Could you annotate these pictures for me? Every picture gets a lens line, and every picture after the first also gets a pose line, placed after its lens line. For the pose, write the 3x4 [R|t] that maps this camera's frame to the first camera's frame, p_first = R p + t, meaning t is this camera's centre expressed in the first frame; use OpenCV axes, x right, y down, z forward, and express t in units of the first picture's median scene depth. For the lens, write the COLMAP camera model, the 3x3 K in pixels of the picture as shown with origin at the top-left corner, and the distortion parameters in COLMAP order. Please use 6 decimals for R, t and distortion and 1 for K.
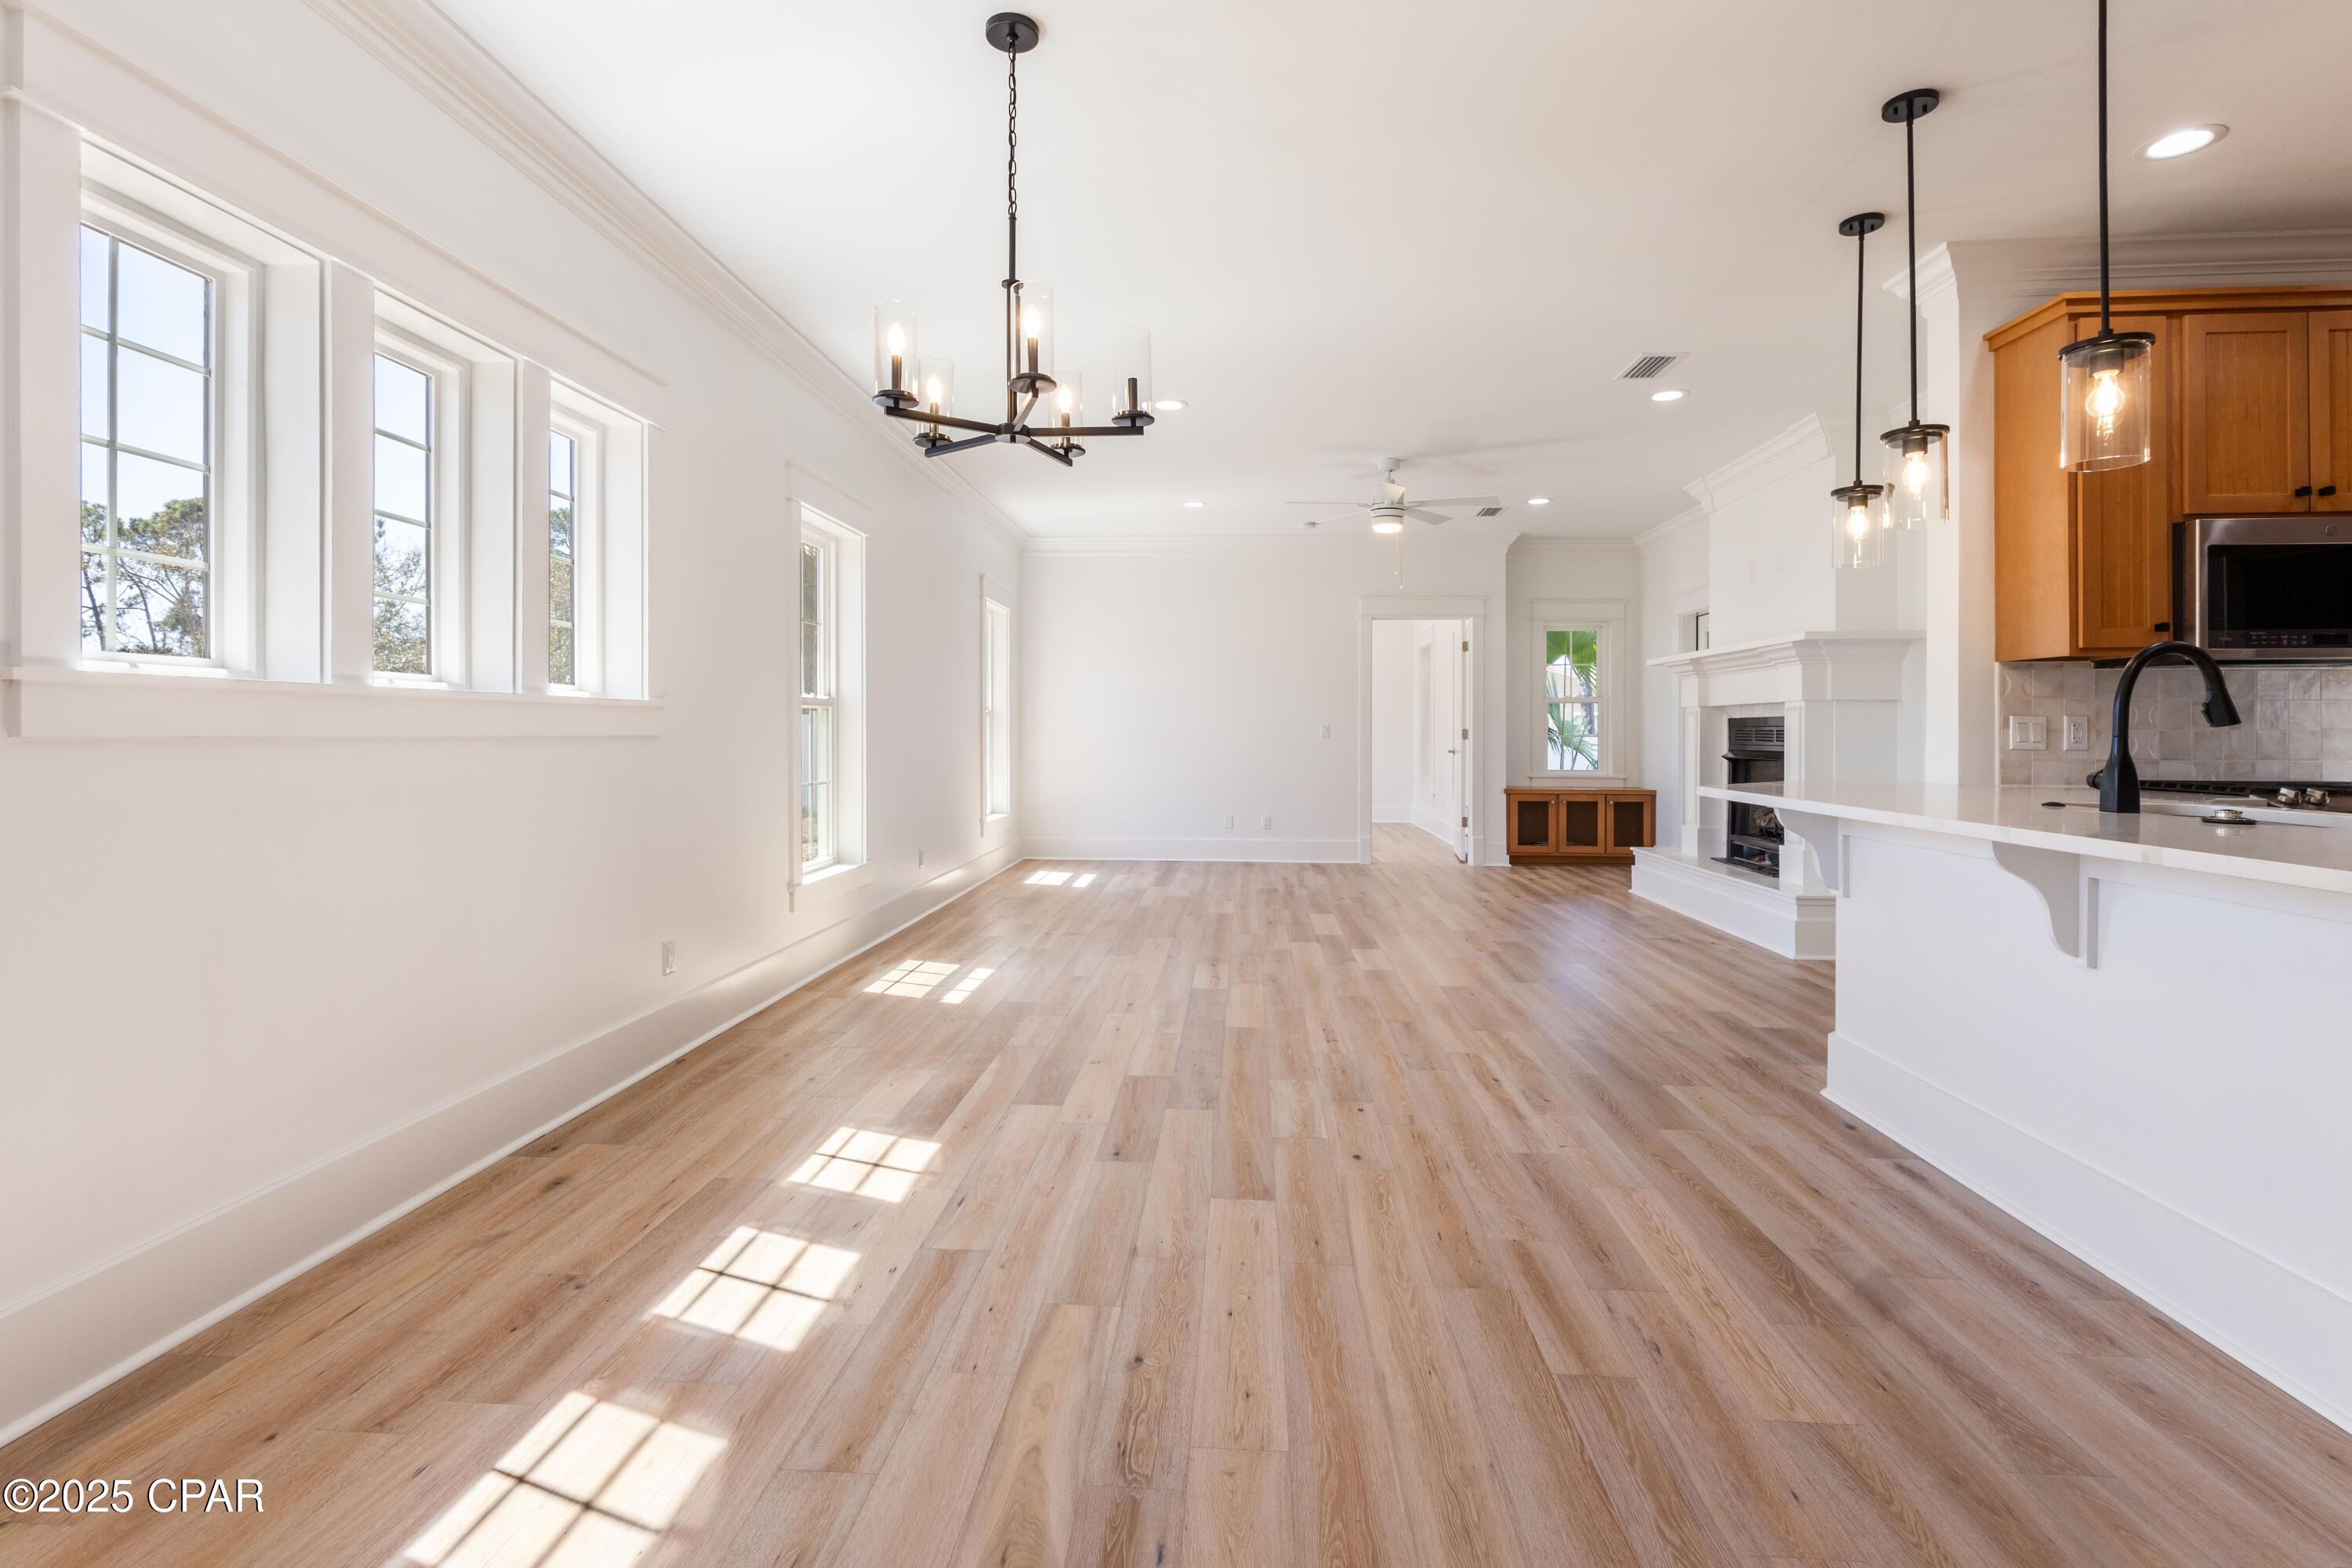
lens RADIAL K [[1096.1, 0, 1175.5], [0, 1096.1, 725.2], [0, 0, 1]] dist [0.003437, 0.000391]
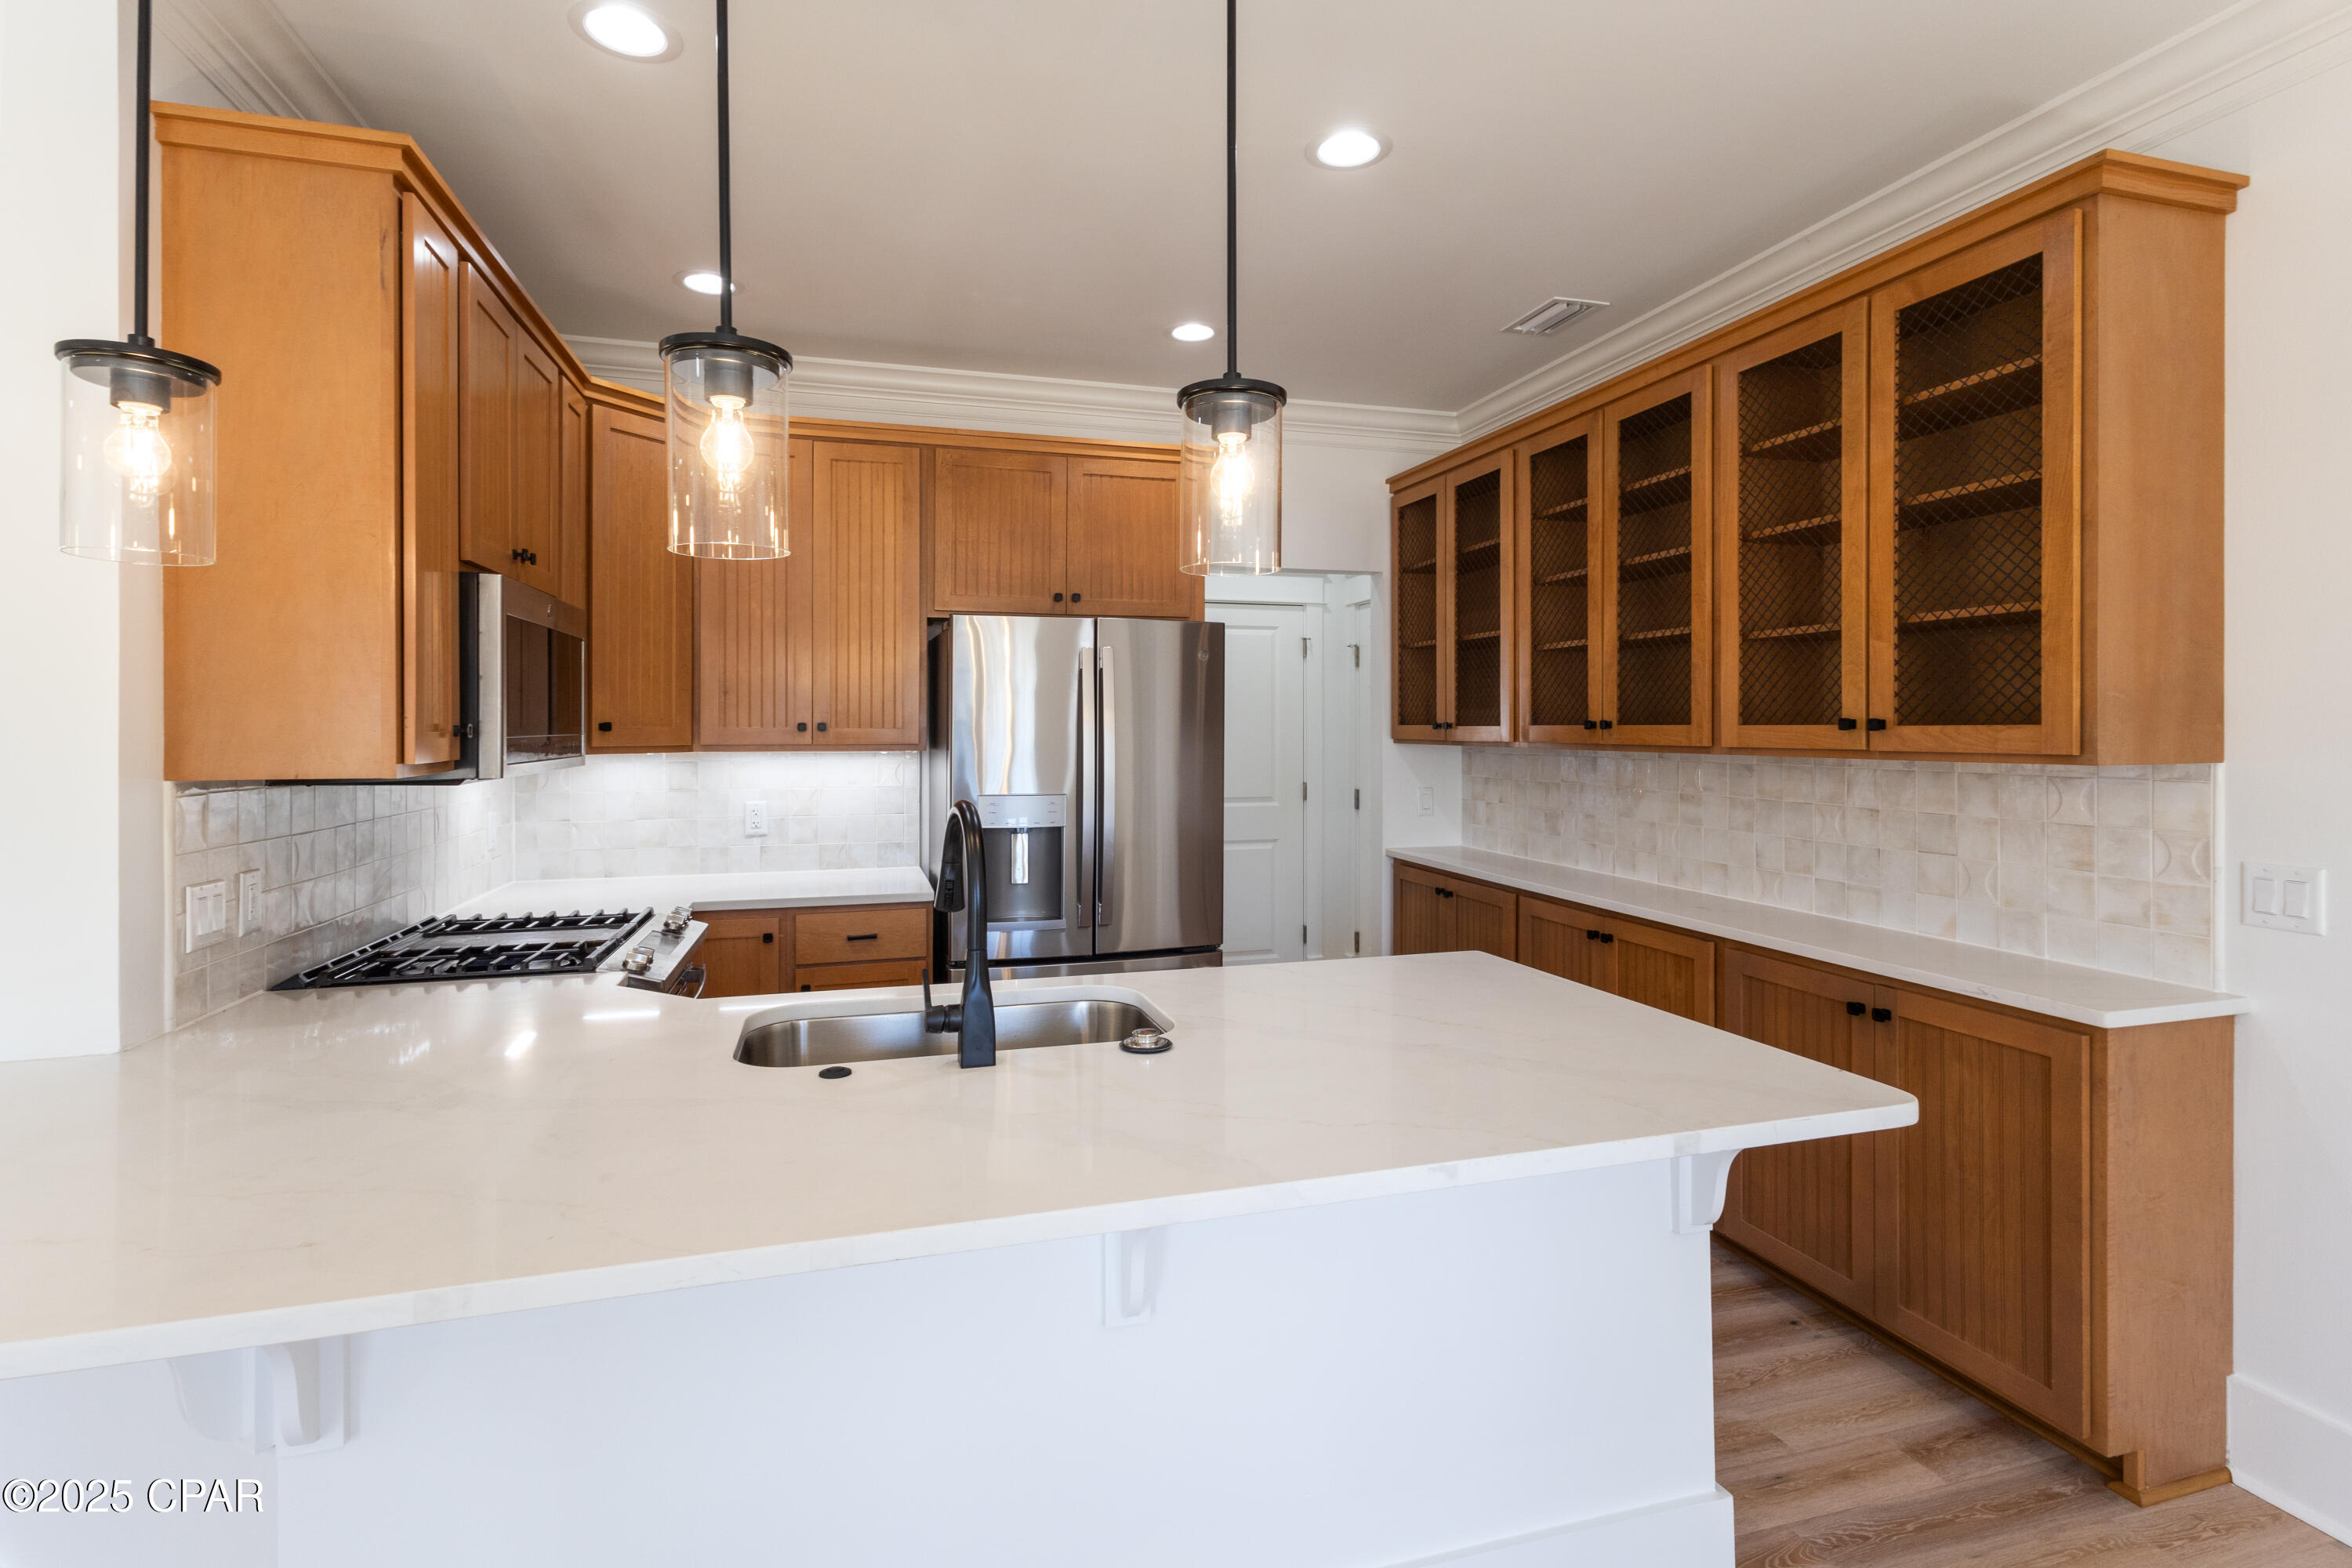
lens RADIAL K [[1096.1, 0, 1175.5], [0, 1096.1, 725.2], [0, 0, 1]] dist [0.003437, 0.000391]
pose [[-0.344560, 0.001983, 0.938762, 0.133005], [-0.002783, 0.999991, -0.003134, -0.083381], [-0.938760, -0.003693, -0.344552, 0.759473]]
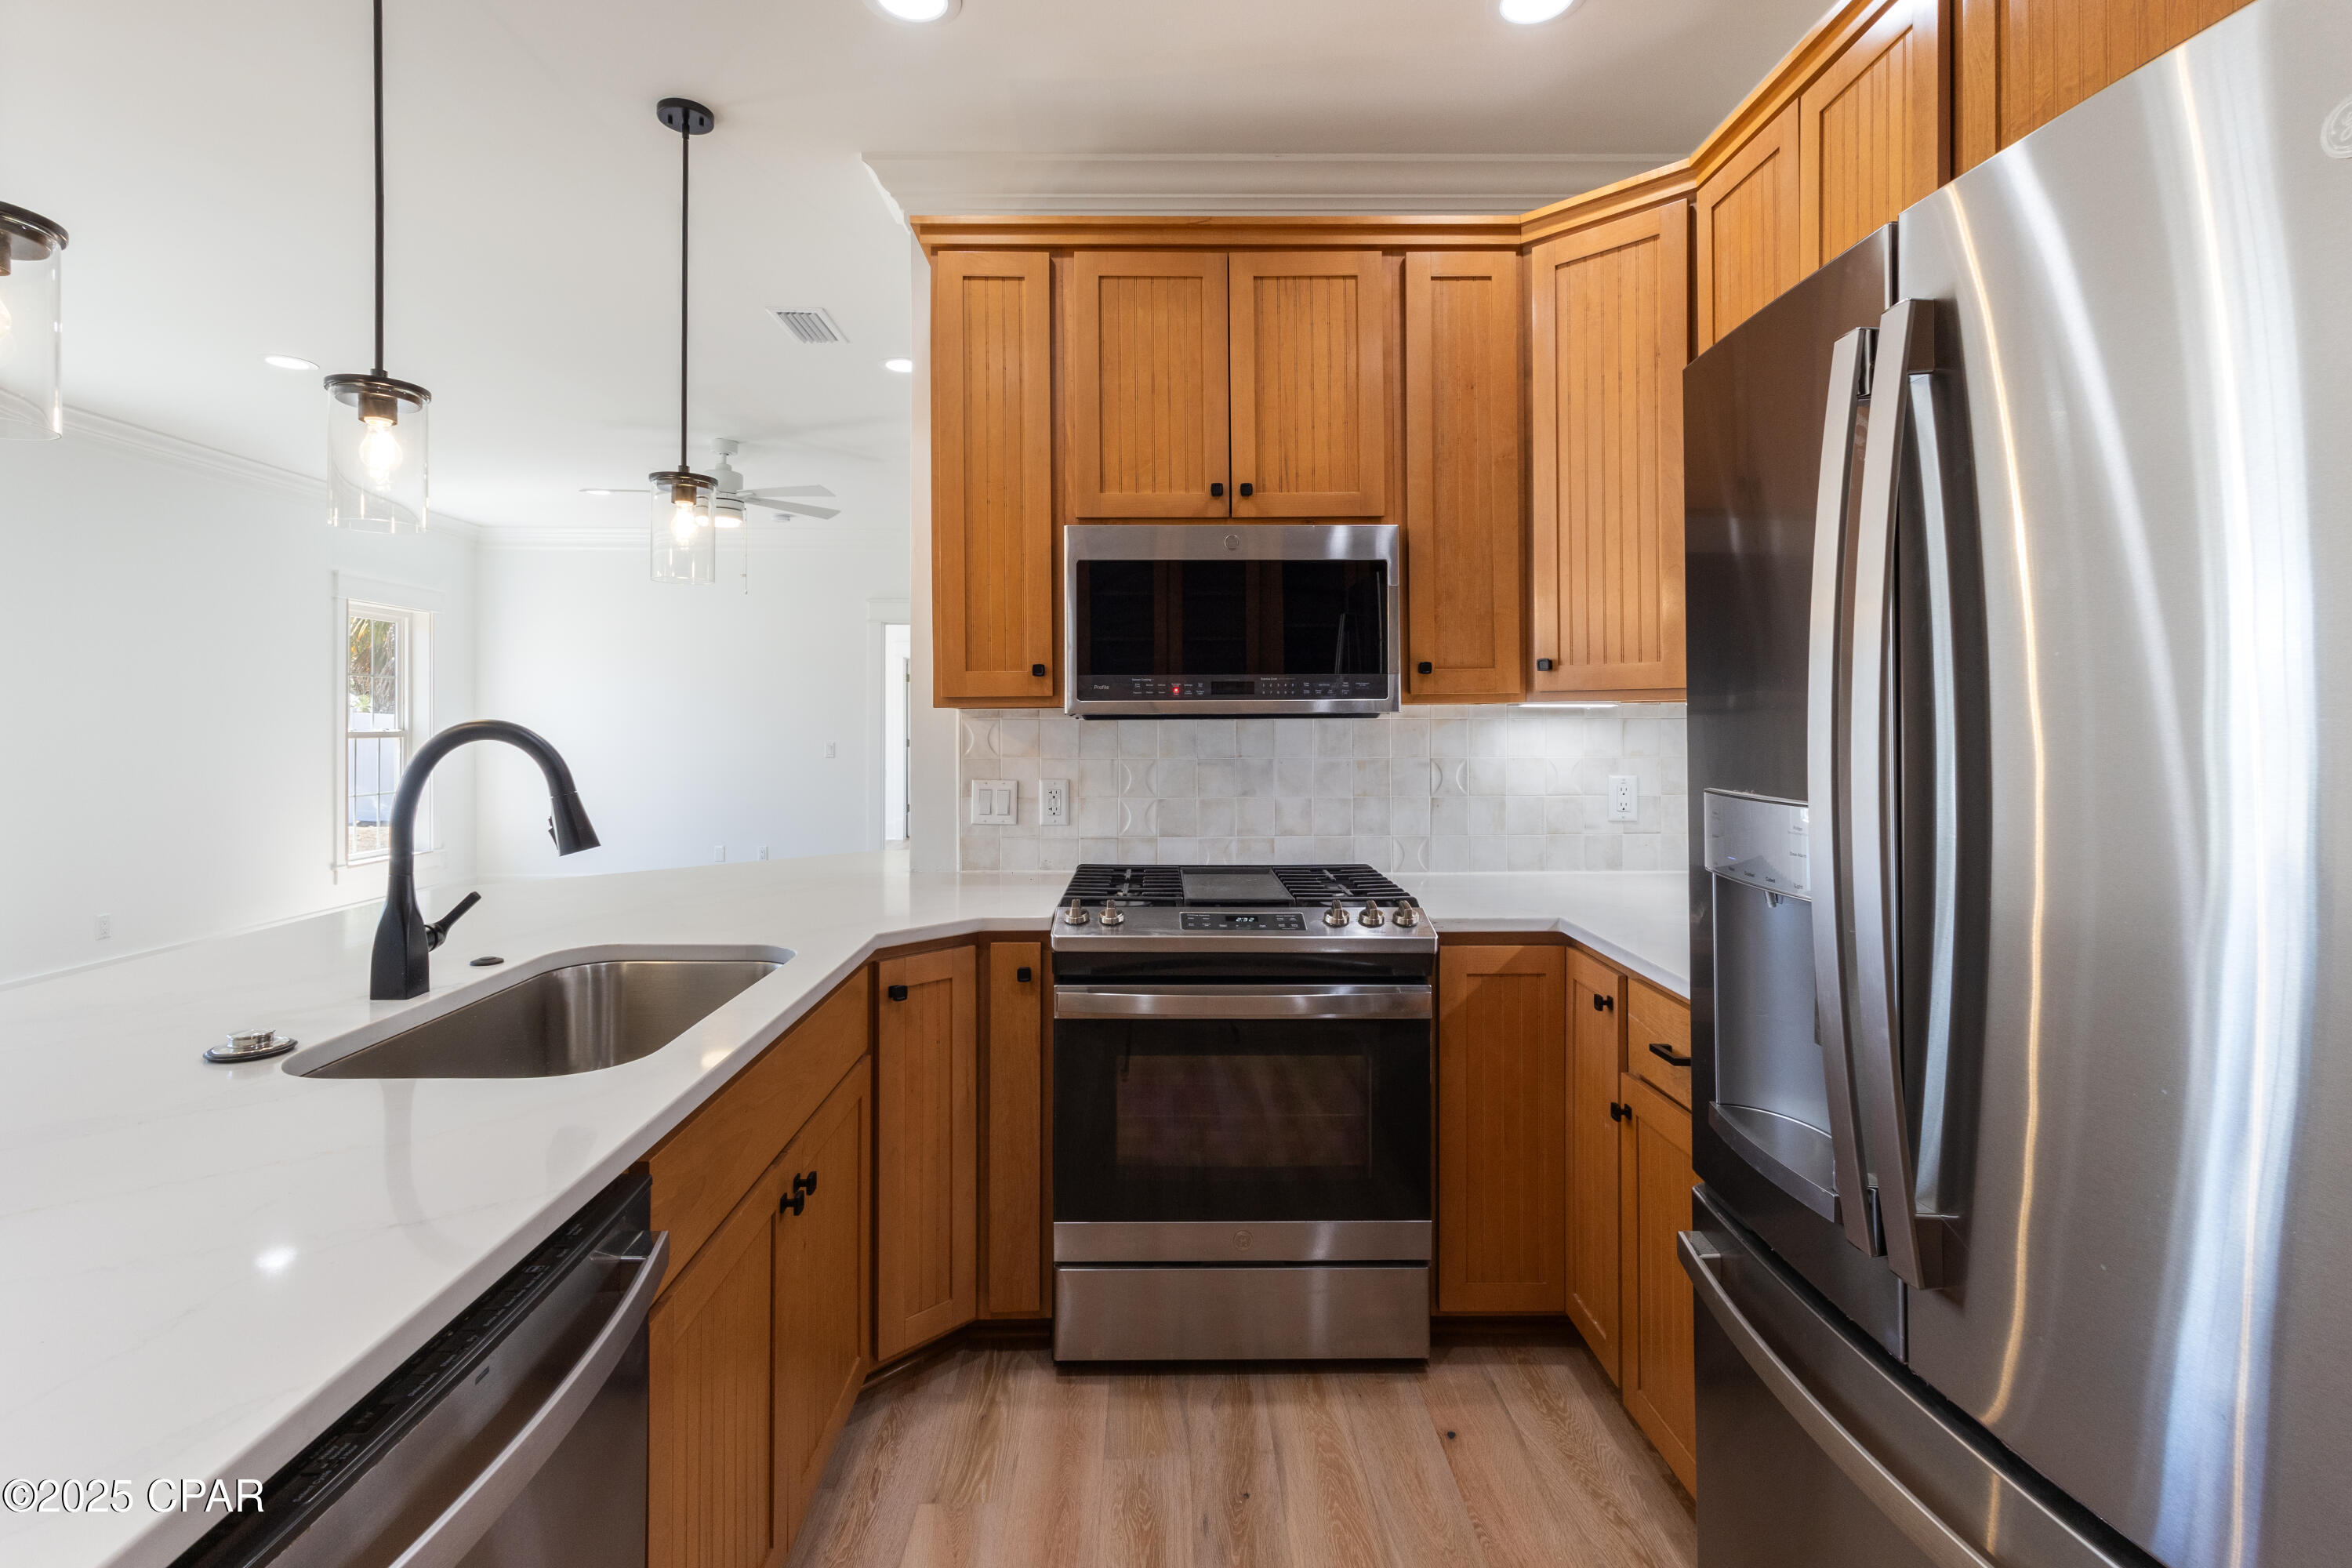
lens RADIAL K [[1100.8, 0, 1167.6], [0, 1100.8, 709.0], [0, 0, 1]] dist [0.000287, 0.000170]
pose [[0.995863, -0.002851, 0.090825, 0.836292], [0.003534, 0.999967, -0.007351, -0.052228], [-0.090801, 0.007641, 0.995840, 0.232750]]
